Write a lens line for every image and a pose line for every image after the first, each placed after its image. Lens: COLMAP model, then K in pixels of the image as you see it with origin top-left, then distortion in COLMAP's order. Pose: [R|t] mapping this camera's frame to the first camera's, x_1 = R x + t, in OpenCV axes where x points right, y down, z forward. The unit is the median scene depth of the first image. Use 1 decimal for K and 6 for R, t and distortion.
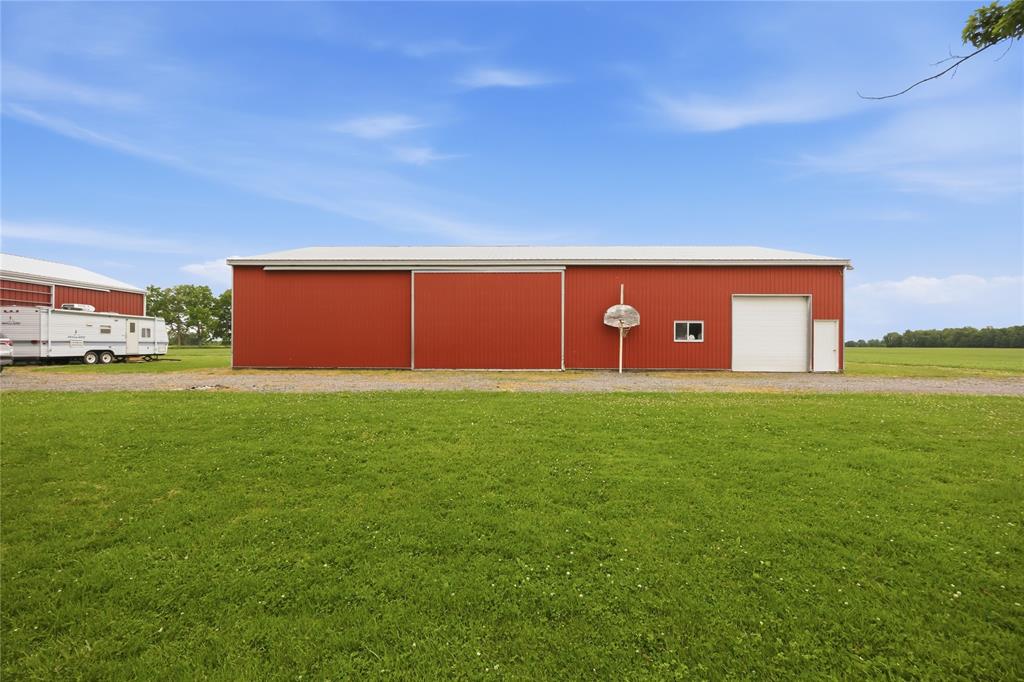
lens RADIAL K [[397.0, 0, 513.0], [0, 397.0, 344.6], [0, 0, 1]] dist [-0.000032, 0.000120]
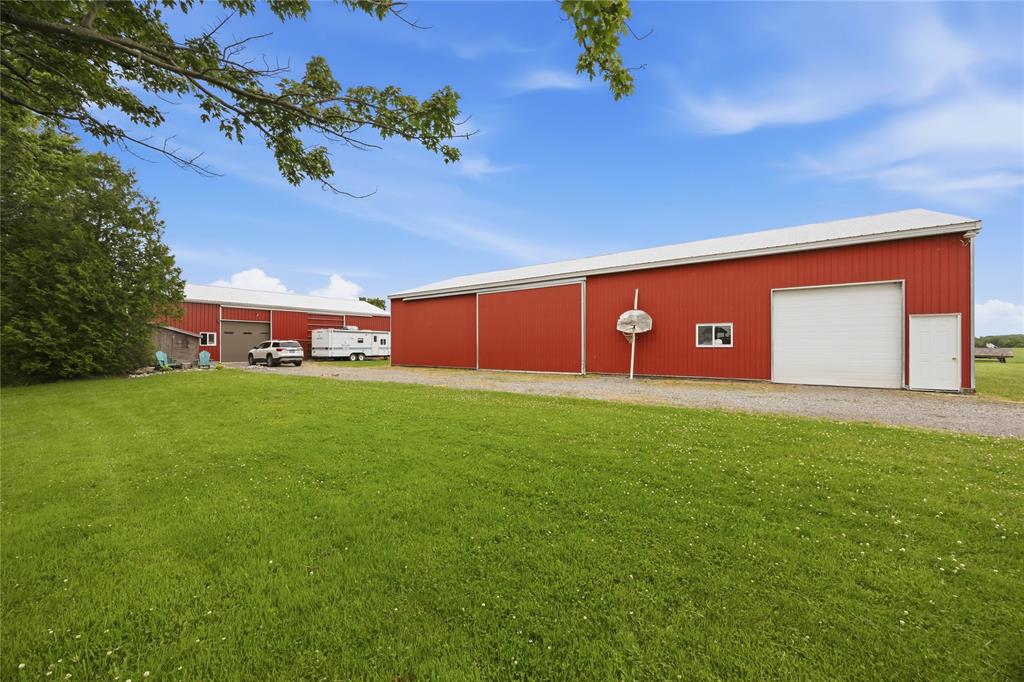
lens RADIAL K [[408.7, 0, 509.8], [0, 408.7, 344.9], [0, 0, 1]] dist [-0.000721, -0.000129]
pose [[0.801880, -0.006907, -0.597445, 0.622296], [0.004977, 0.999976, -0.004881, -0.009537], [0.597464, 0.000940, 0.801895, -0.006407]]
